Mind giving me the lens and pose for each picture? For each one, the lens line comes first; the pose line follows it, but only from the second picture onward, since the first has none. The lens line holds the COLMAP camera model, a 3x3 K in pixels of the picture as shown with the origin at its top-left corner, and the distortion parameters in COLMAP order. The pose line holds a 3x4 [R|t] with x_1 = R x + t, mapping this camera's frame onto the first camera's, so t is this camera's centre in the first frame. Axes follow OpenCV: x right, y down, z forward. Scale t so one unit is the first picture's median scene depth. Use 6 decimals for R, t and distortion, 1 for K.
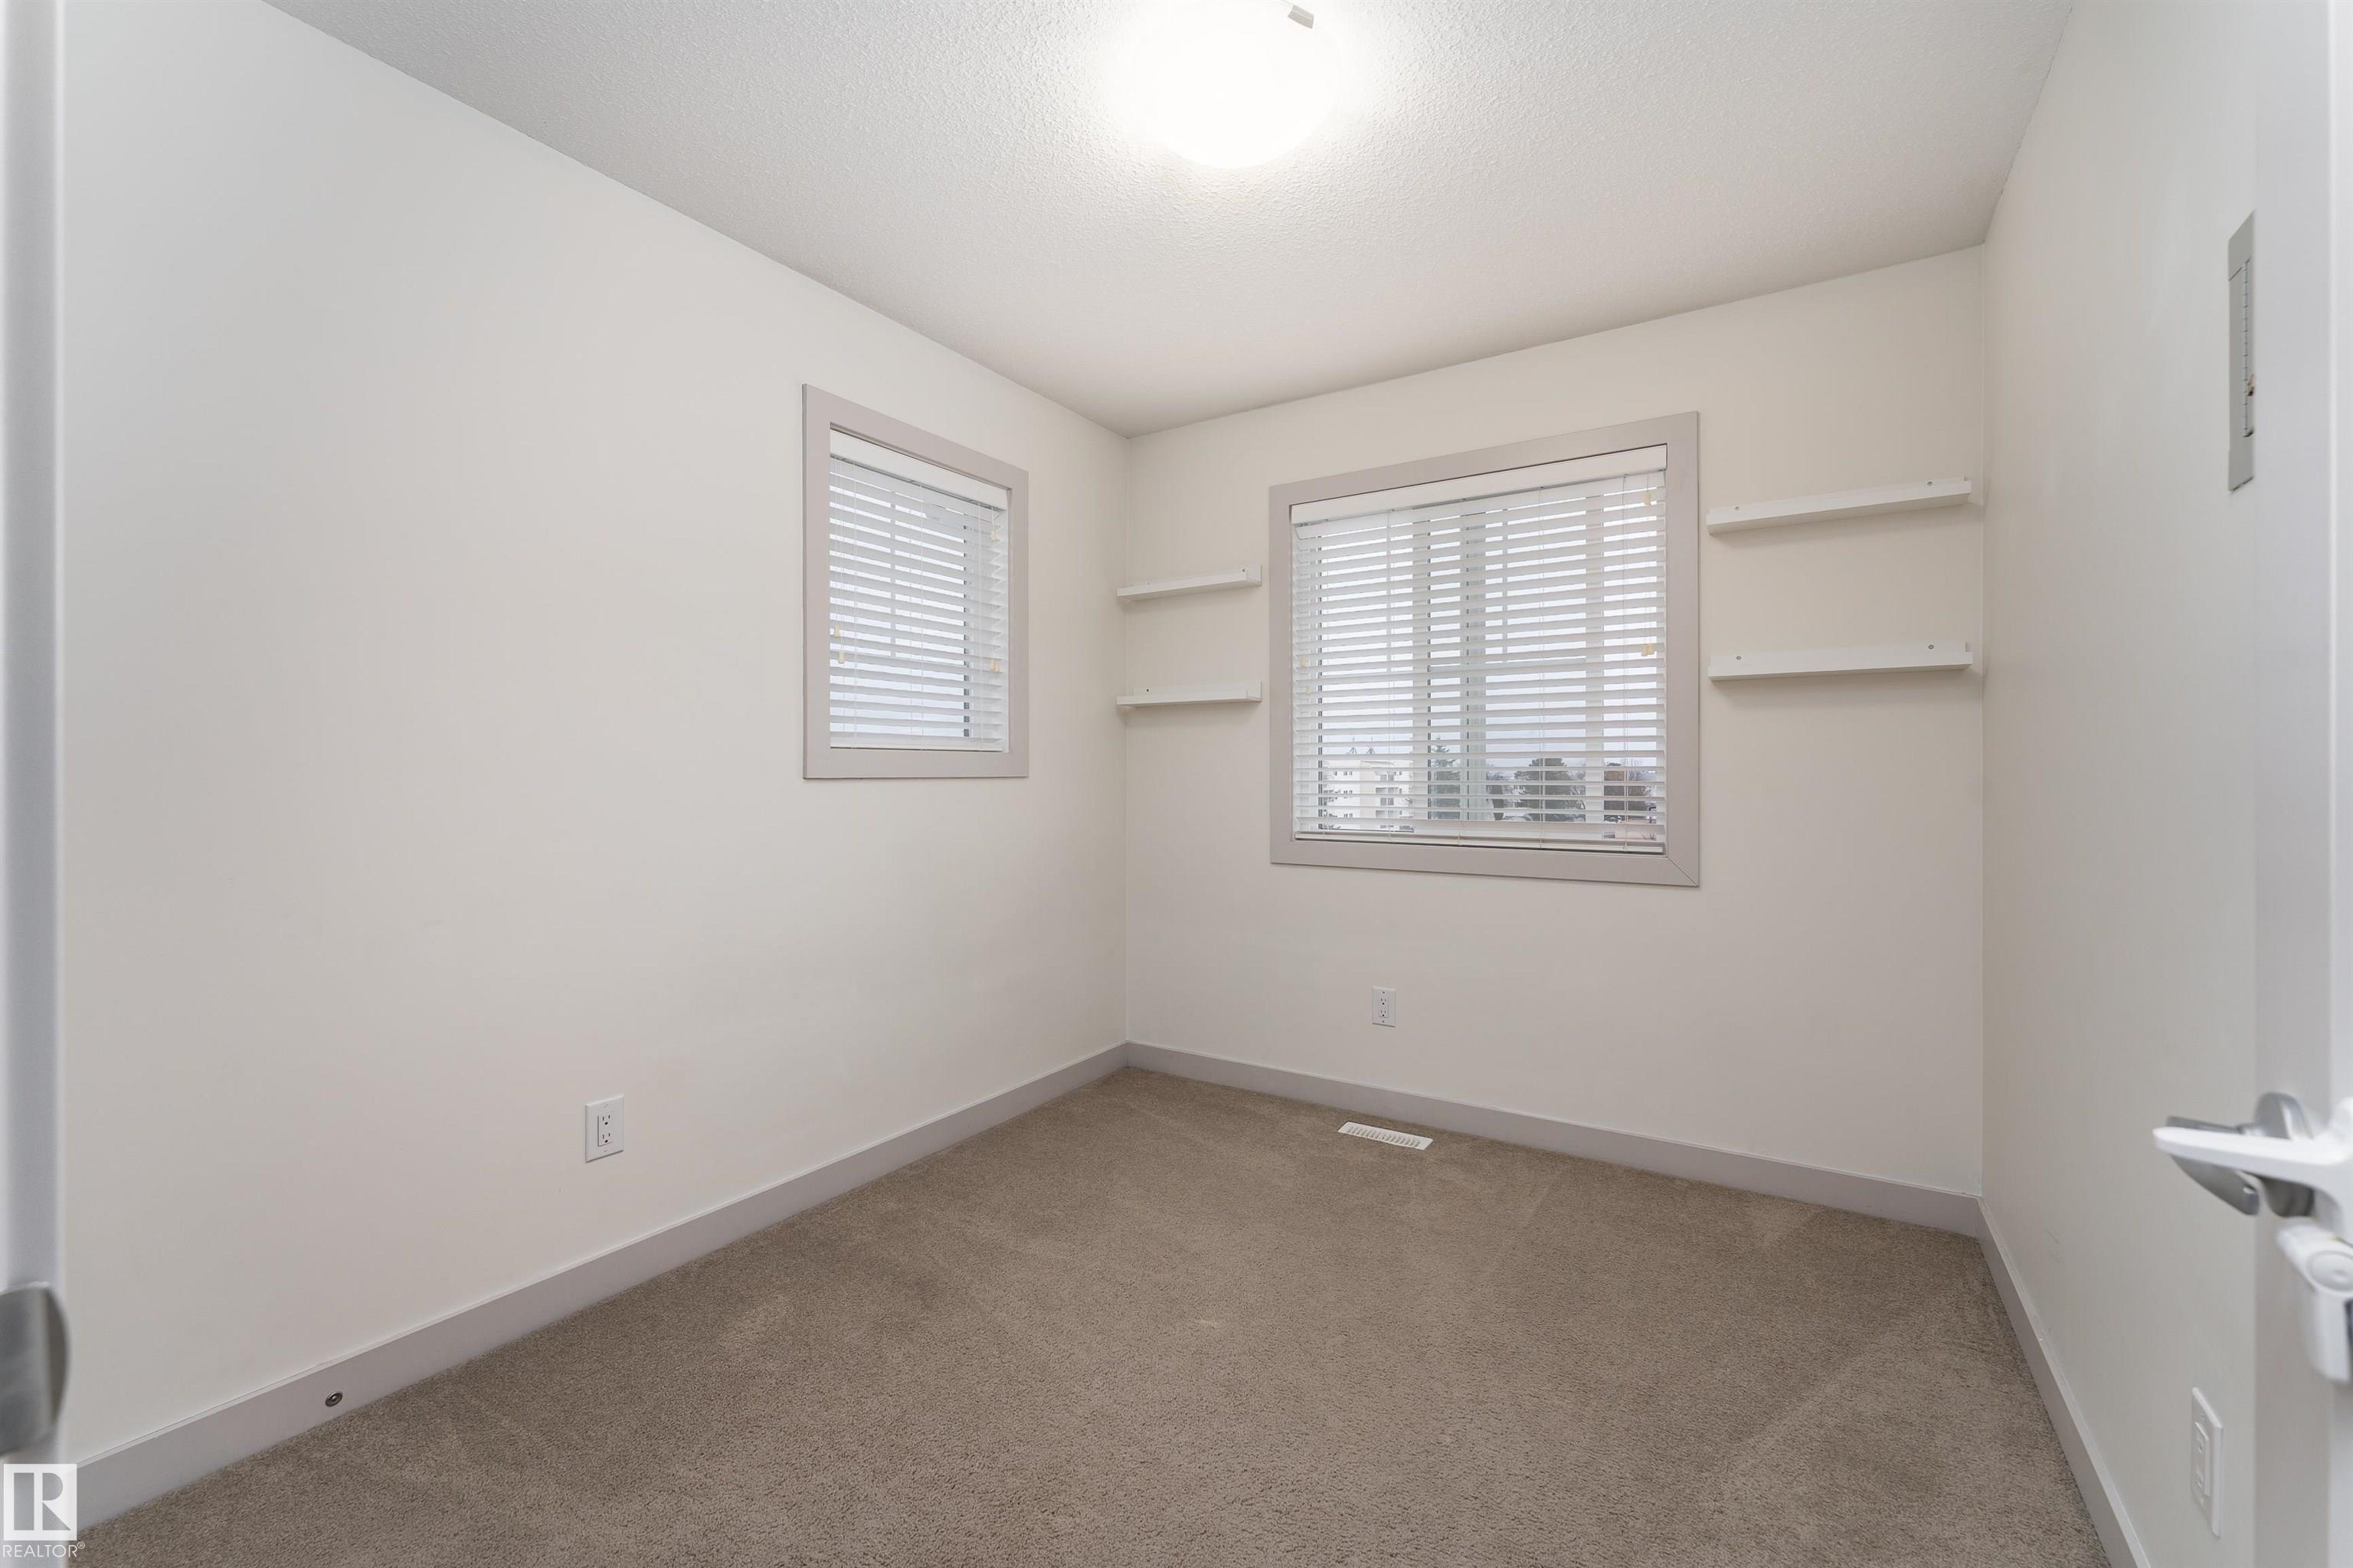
lens RADIAL K [[960.1, 0, 1167.4], [0, 960.1, 775.4], [0, 0, 1]] dist [0.010513, -0.000097]
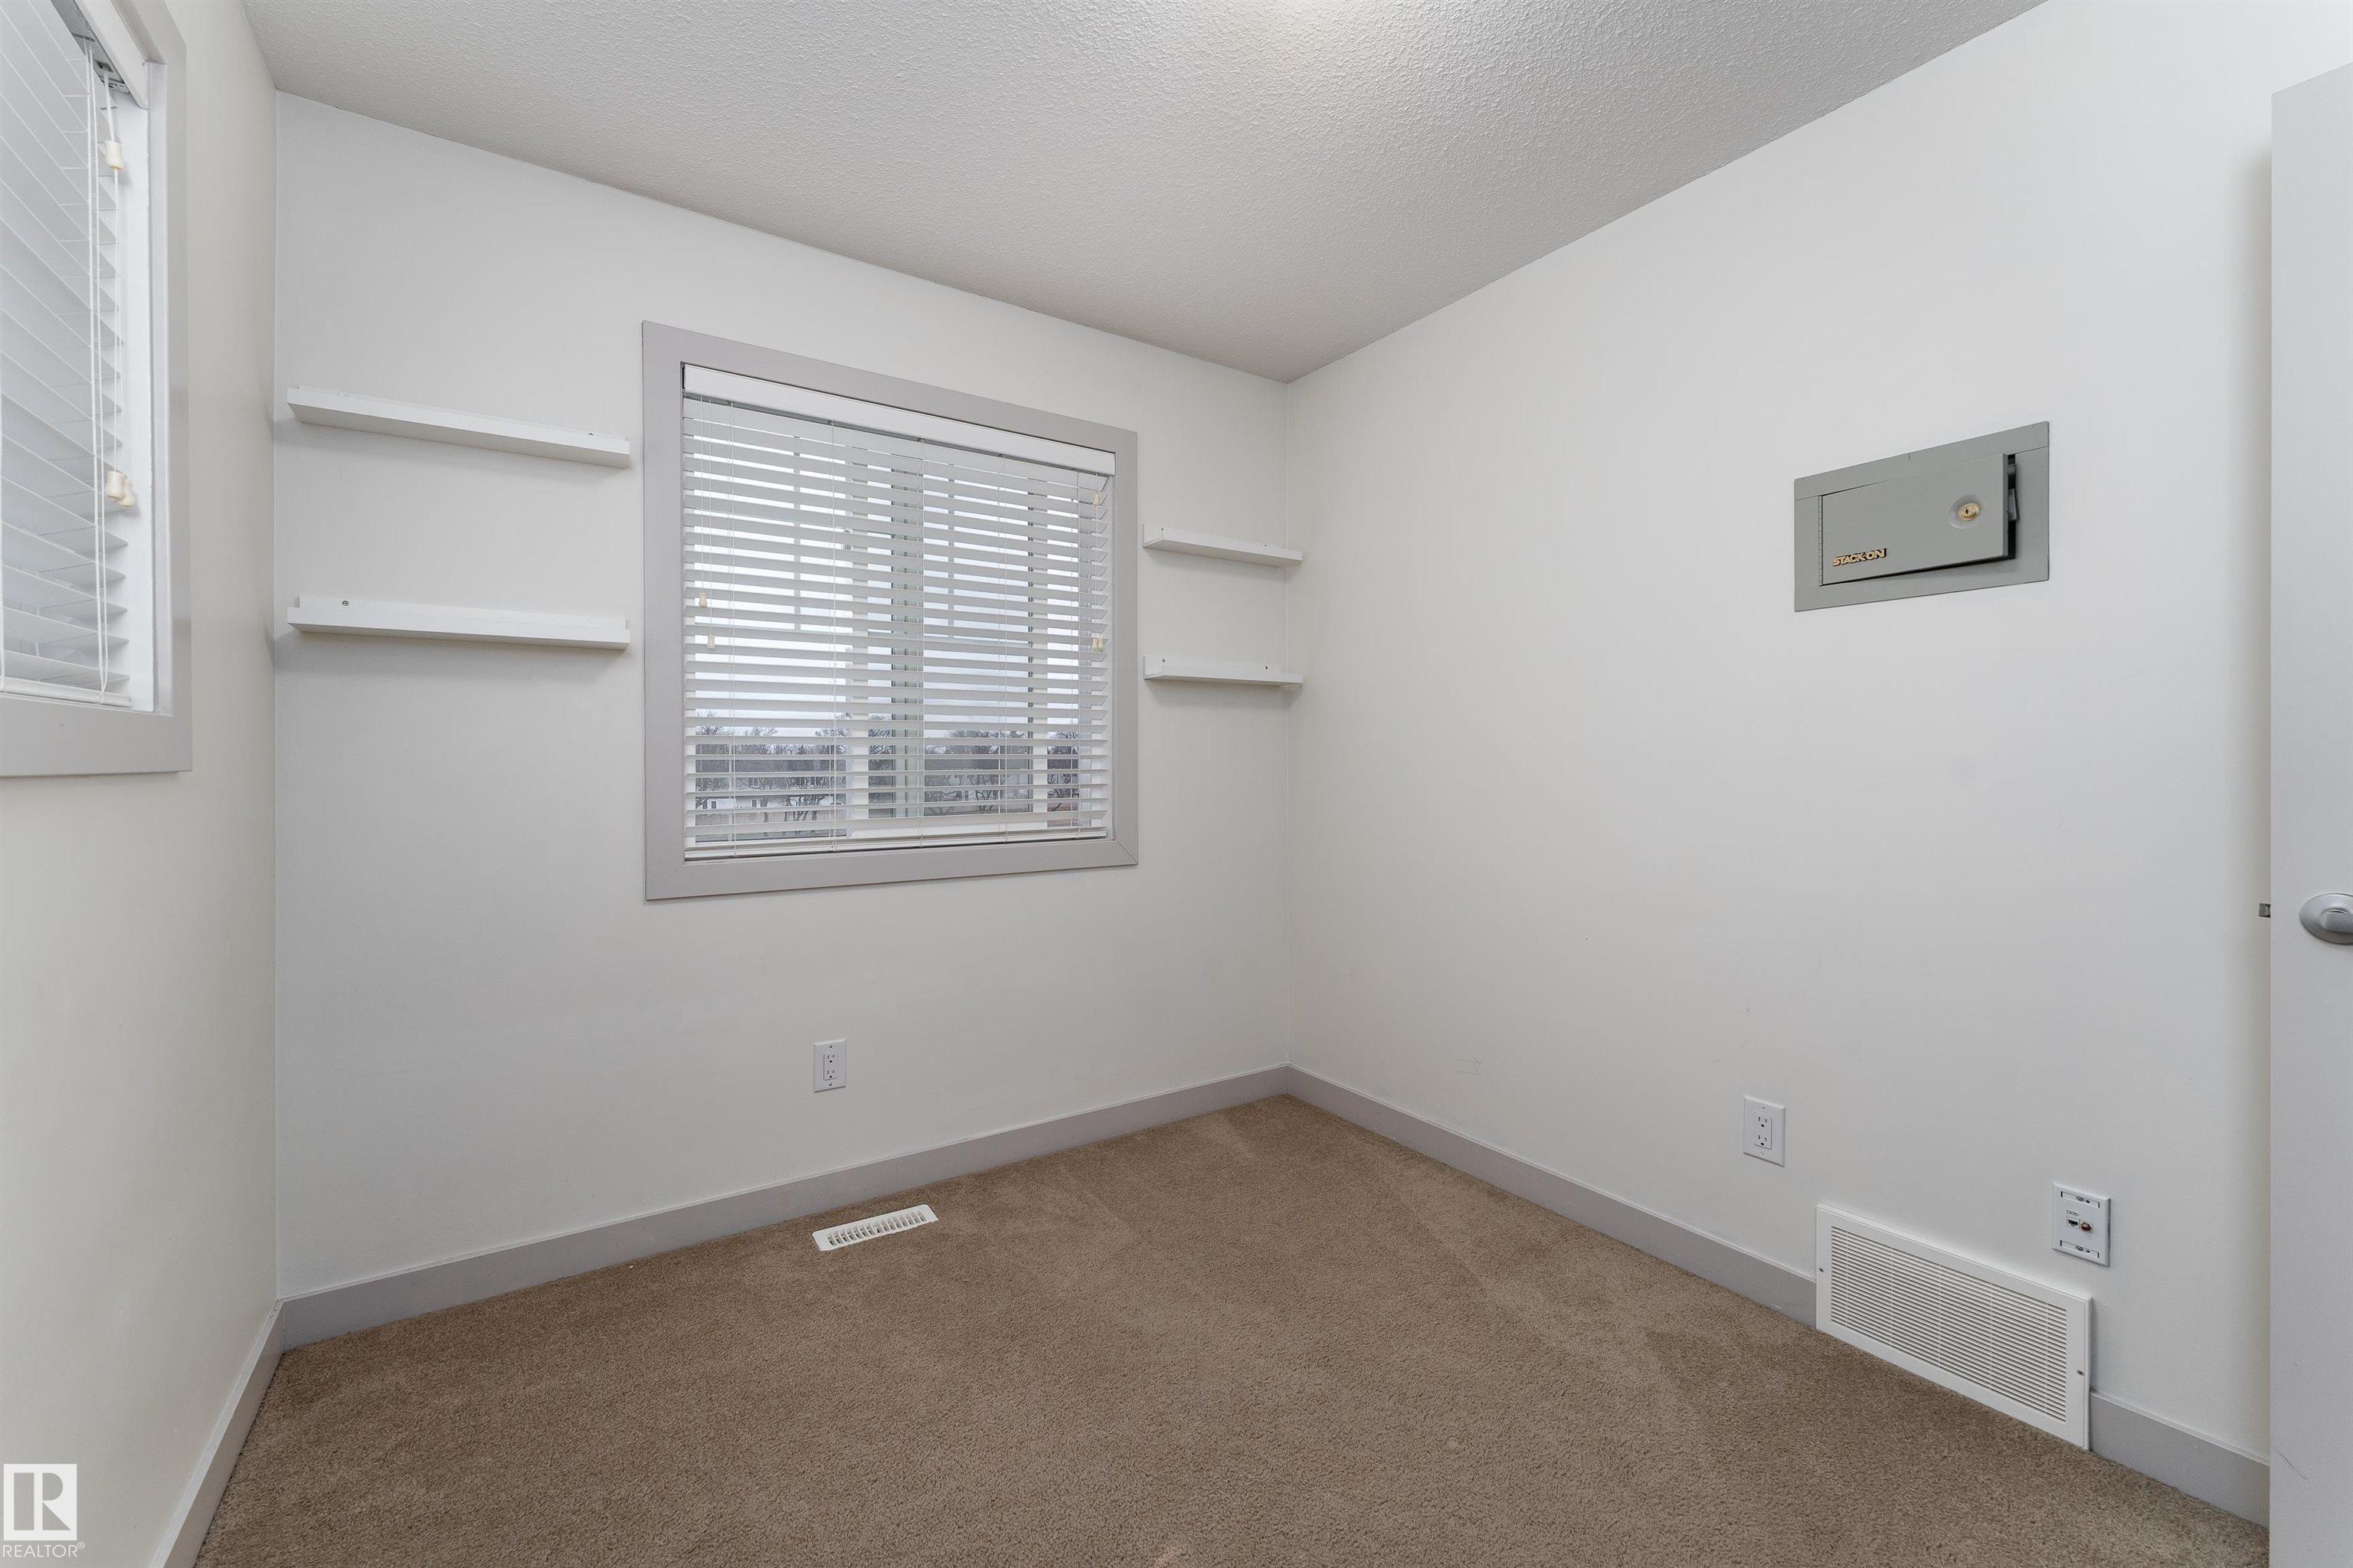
lens RADIAL K [[960.1, 0, 1155.0], [0, 960.1, 762.8], [0, 0, 1]] dist [0.010513, -0.000097]
pose [[0.400486, -0.004716, 0.916291, -0.389392], [-0.000649, 0.999985, 0.005430, -0.006317], [-0.916303, -0.002769, 0.400477, 0.469990]]
